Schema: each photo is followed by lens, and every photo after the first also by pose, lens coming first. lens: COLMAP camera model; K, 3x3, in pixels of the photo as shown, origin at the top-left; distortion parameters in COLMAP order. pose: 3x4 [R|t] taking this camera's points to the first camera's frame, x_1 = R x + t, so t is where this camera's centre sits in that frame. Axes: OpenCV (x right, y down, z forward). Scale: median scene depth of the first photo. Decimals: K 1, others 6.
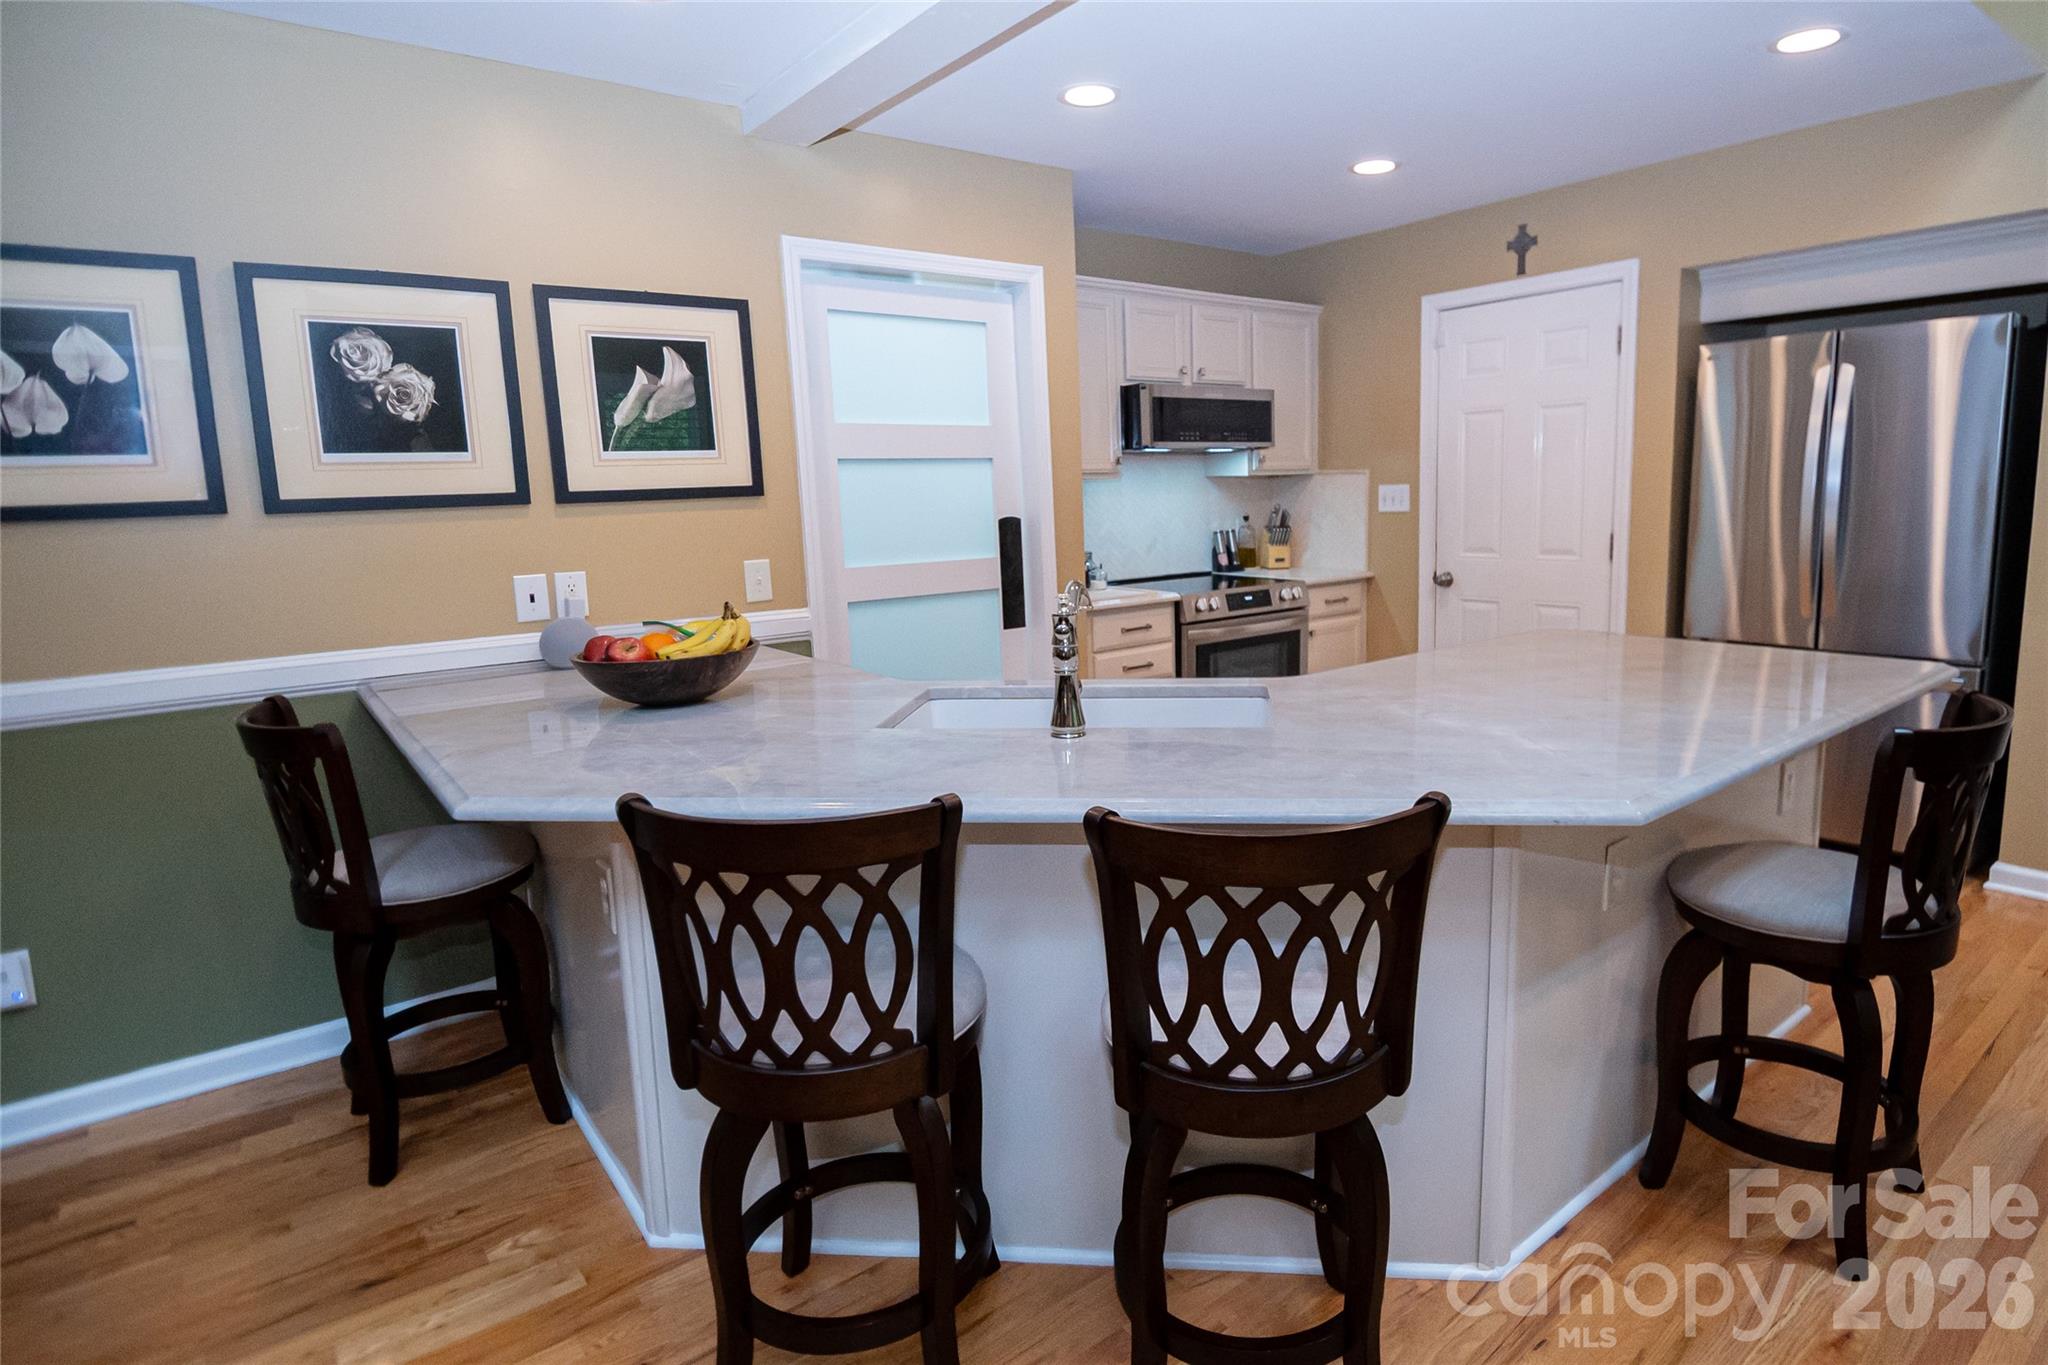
lens RADIAL K [[1072.4, 0, 1139.8], [0, 1072.4, 648.4], [0, 0, 1]] dist [0.035095, -0.041681]
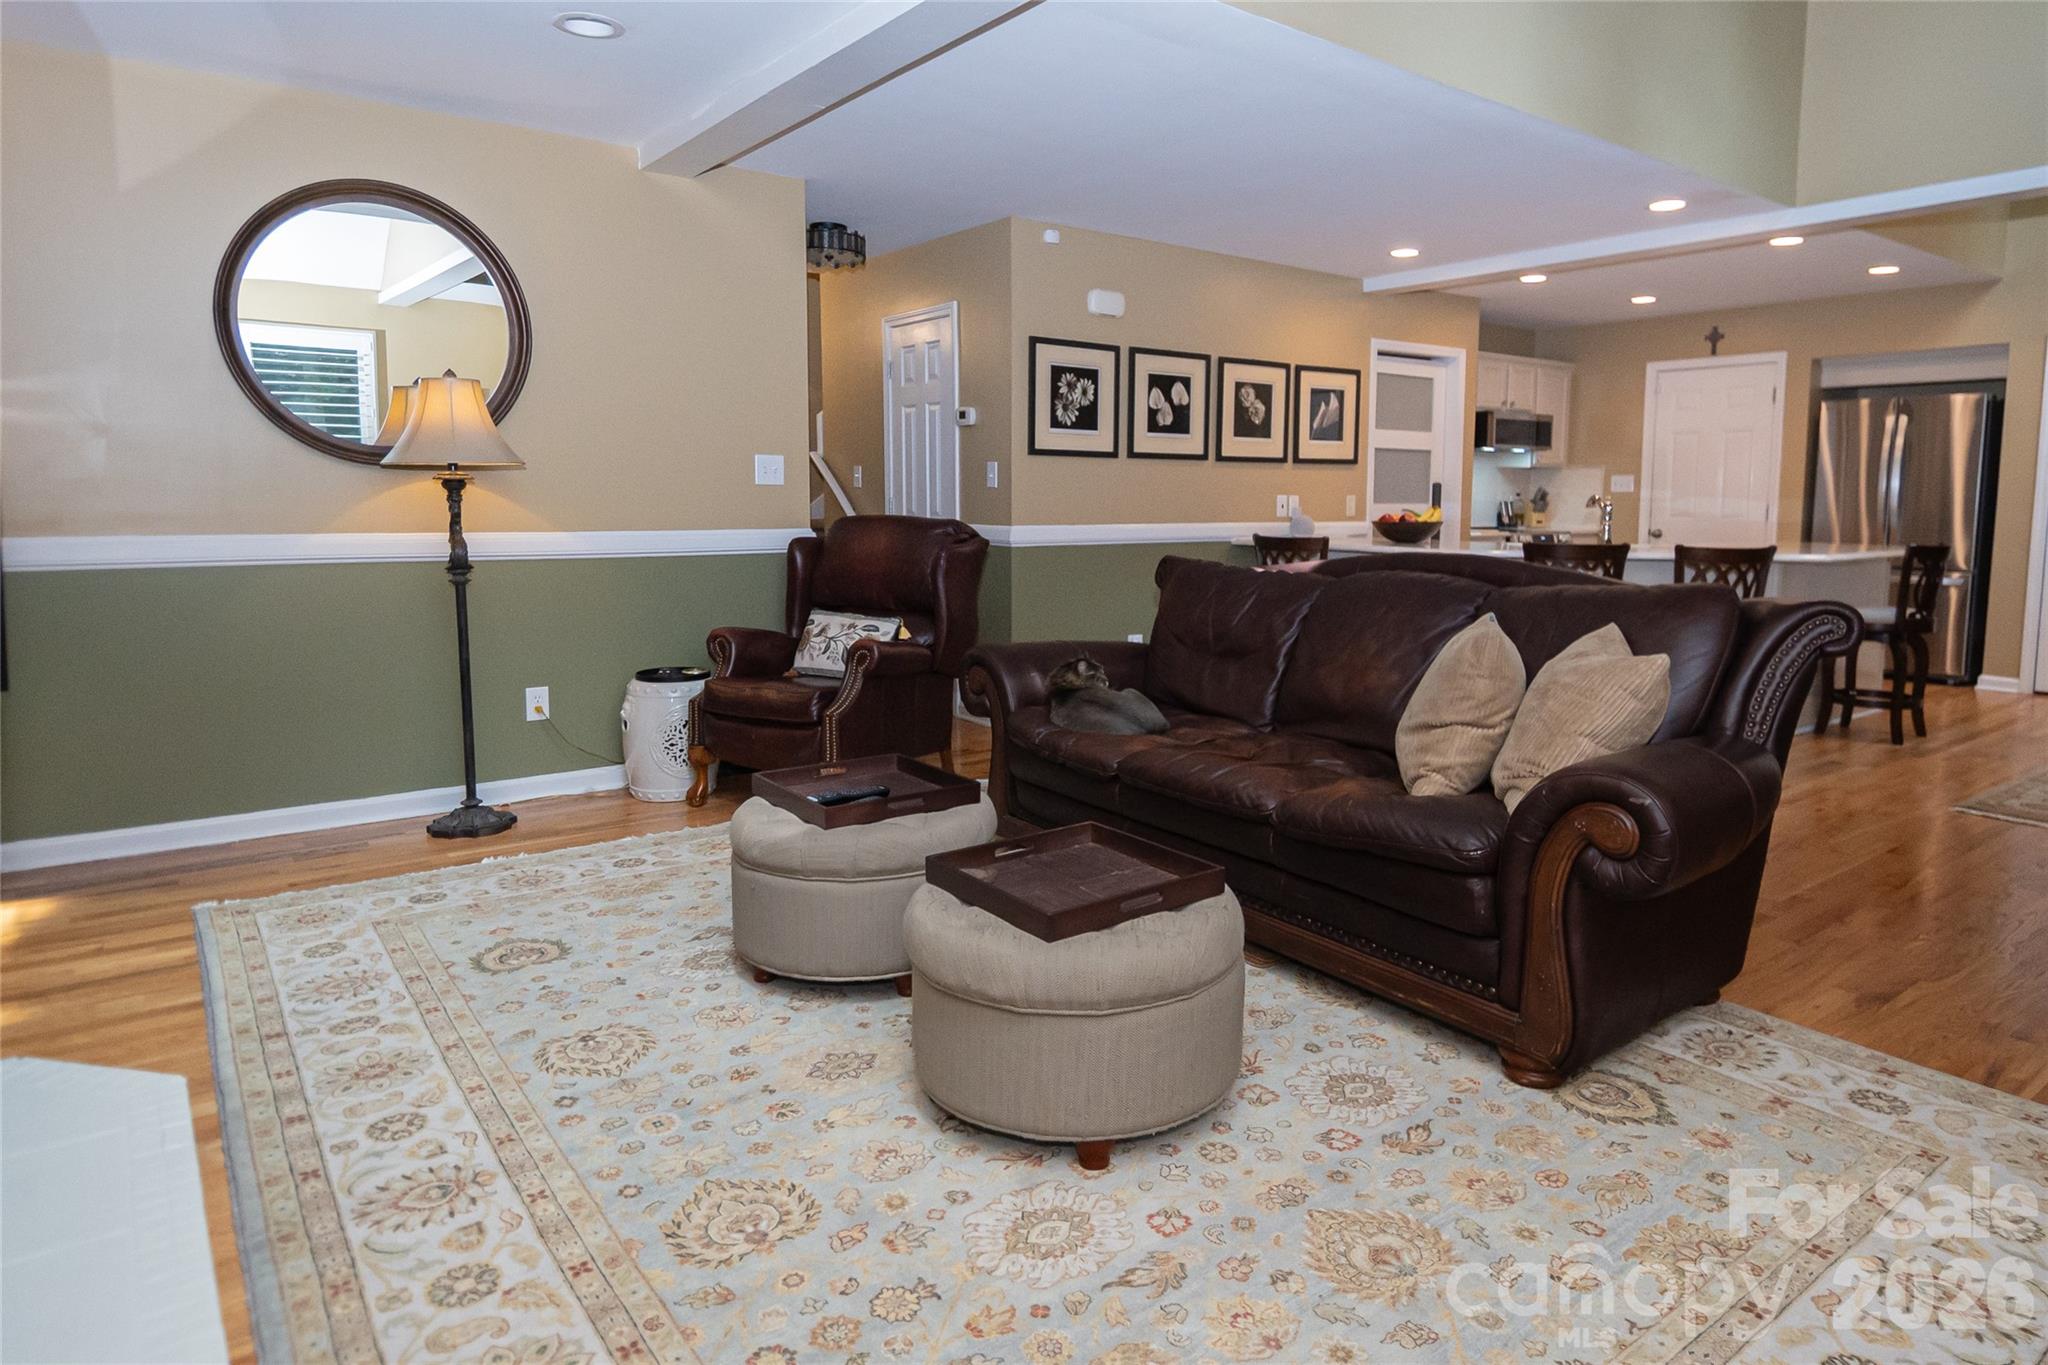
lens RADIAL K [[1225.4, 0, 1031.1], [0, 1225.4, 643.5], [0, 0, 1]] dist [-0.021354, -0.001200]
pose [[0.997985, 0.036436, -0.051937, -0.686298], [-0.038077, 0.998795, -0.030975, 0.239366], [0.050746, 0.032891, 0.998170, -1.087285]]
